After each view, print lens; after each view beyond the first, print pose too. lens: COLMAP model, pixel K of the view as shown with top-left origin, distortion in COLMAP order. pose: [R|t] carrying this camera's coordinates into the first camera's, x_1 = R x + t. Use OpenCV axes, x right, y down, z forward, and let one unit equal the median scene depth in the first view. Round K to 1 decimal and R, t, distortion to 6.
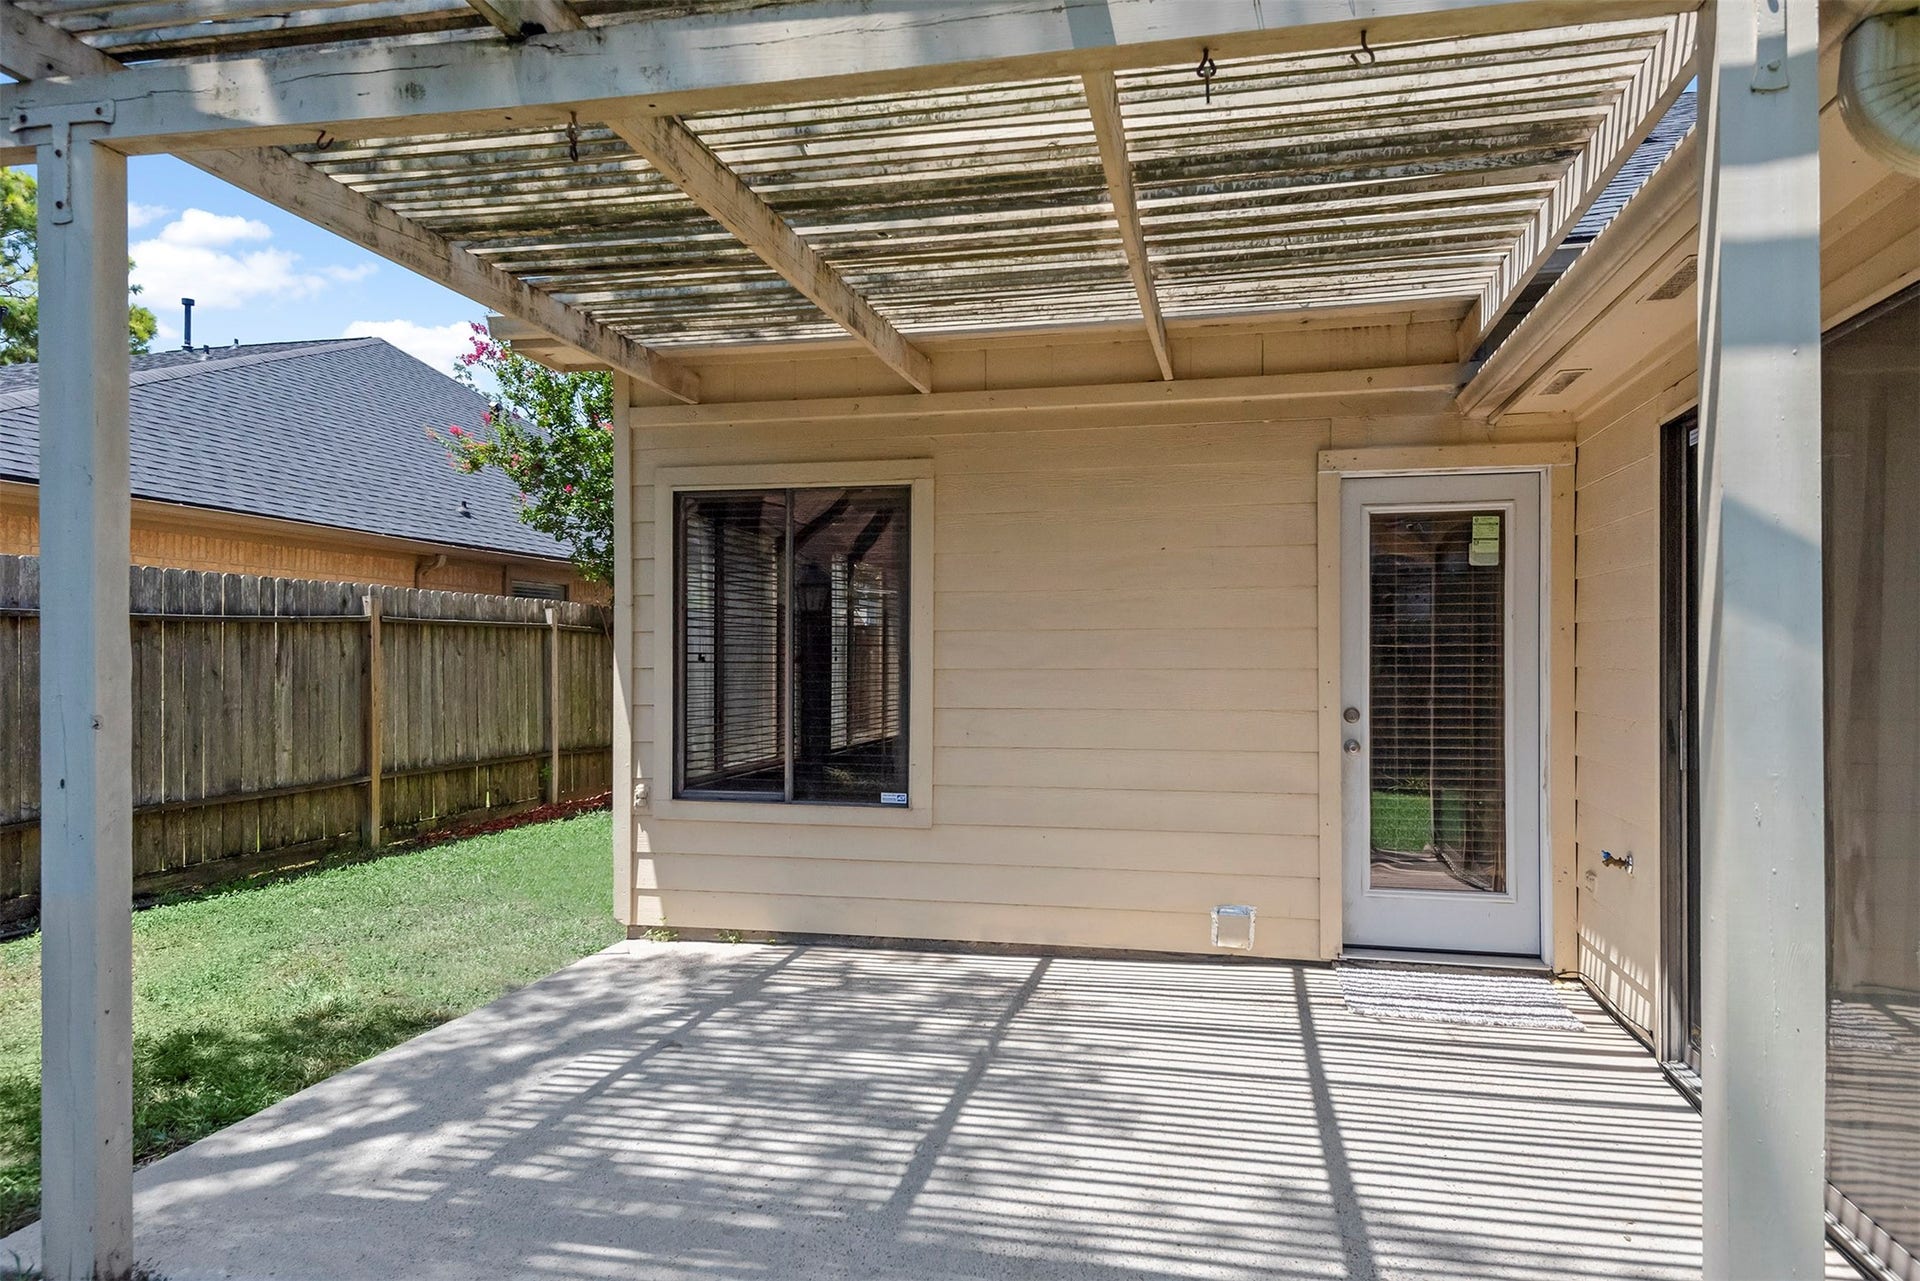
lens RADIAL K [[1243.0, 0, 960.0], [0, 1243.0, 640.5], [0, 0, 1]] dist [0.040486, -0.001232]
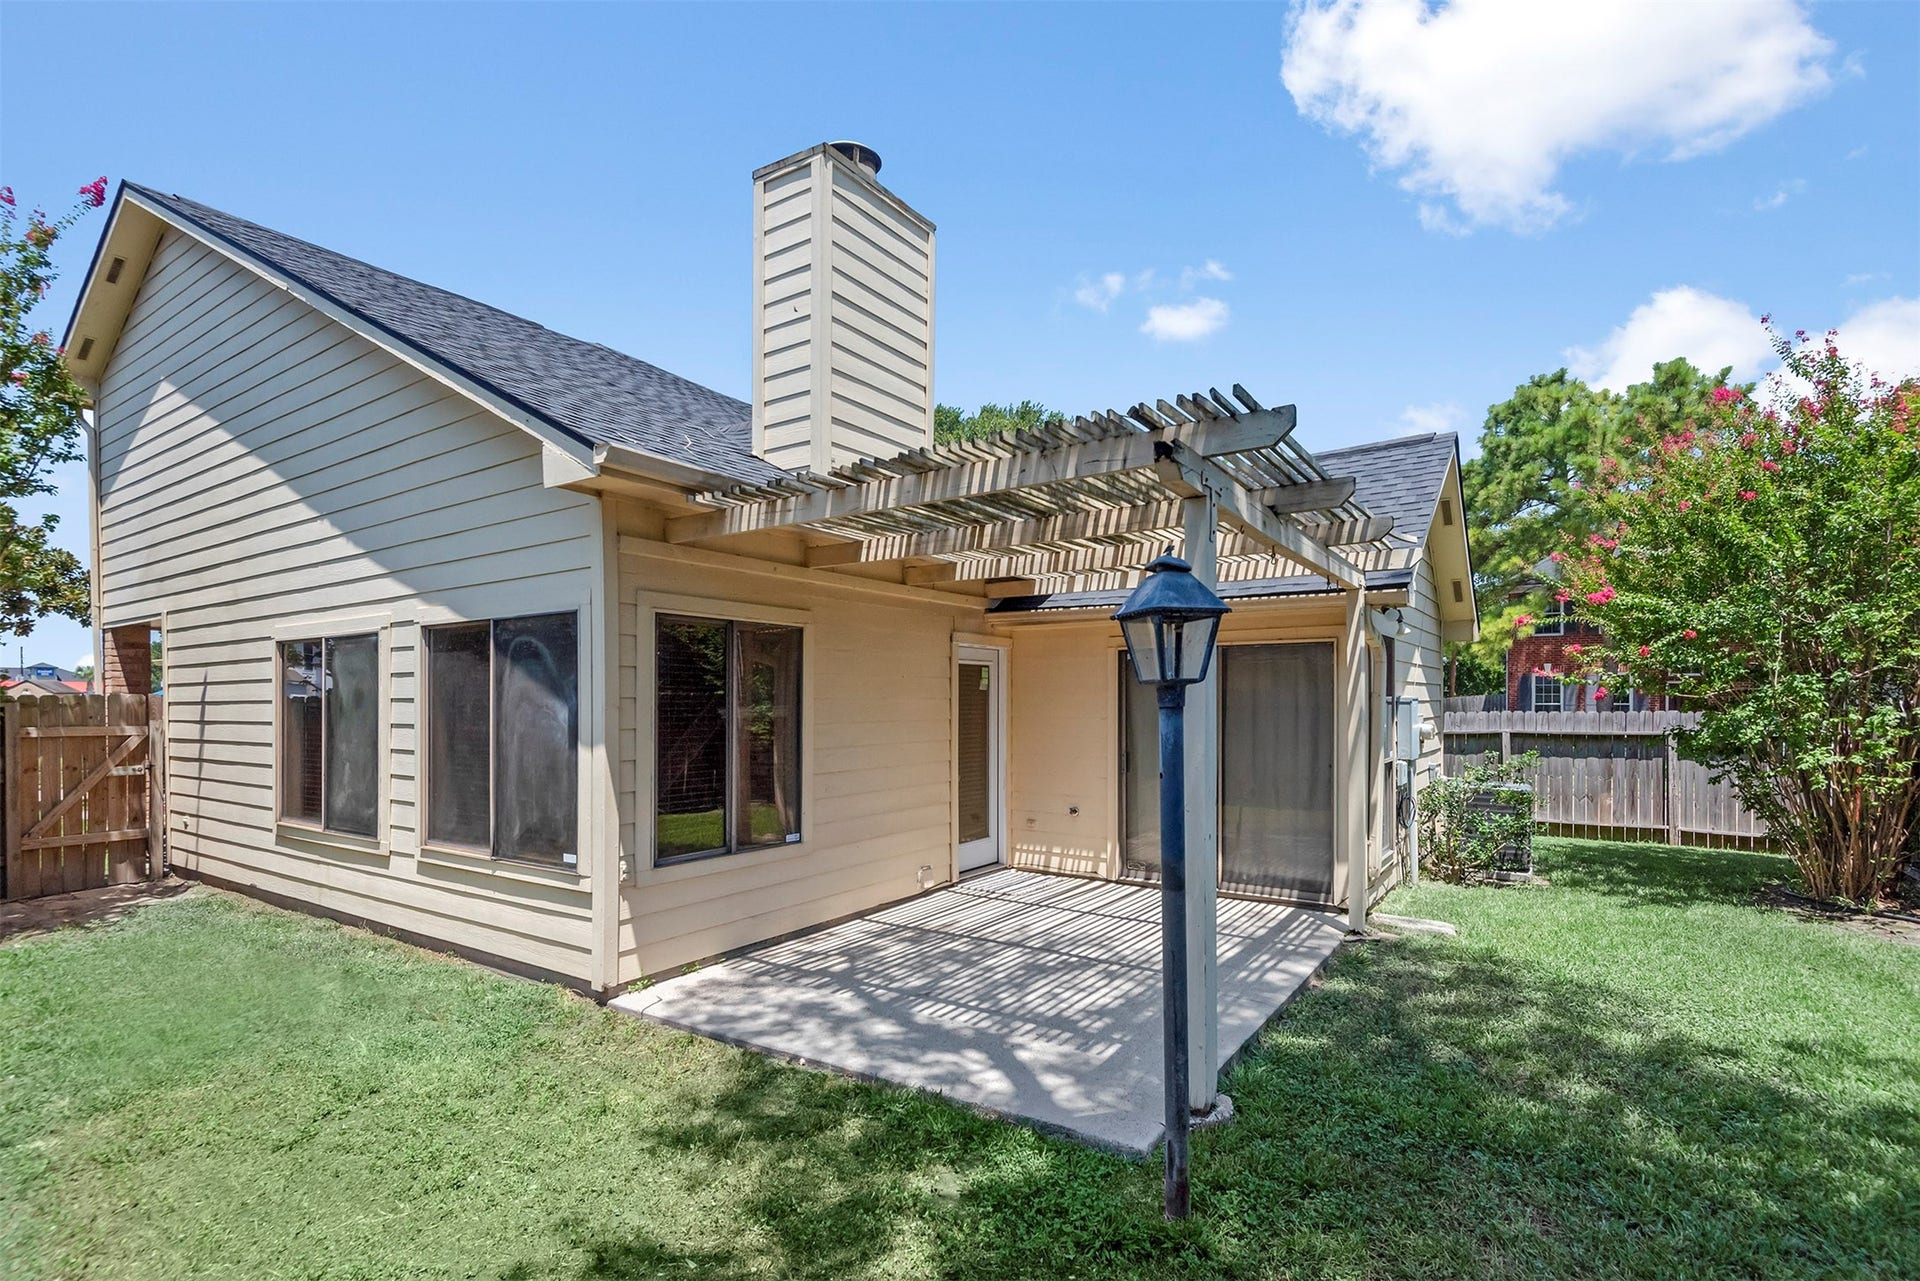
lens RADIAL K [[907.7, 0, 960.7], [0, 907.7, 700.3], [0, 0, 1]] dist [-0.000395, -0.000276]
pose [[0.364553, 0.002360, 0.931180, -1.204672], [0.007259, 0.999959, -0.005376, -0.037807], [-0.931154, 0.008719, 0.364521, 0.504783]]
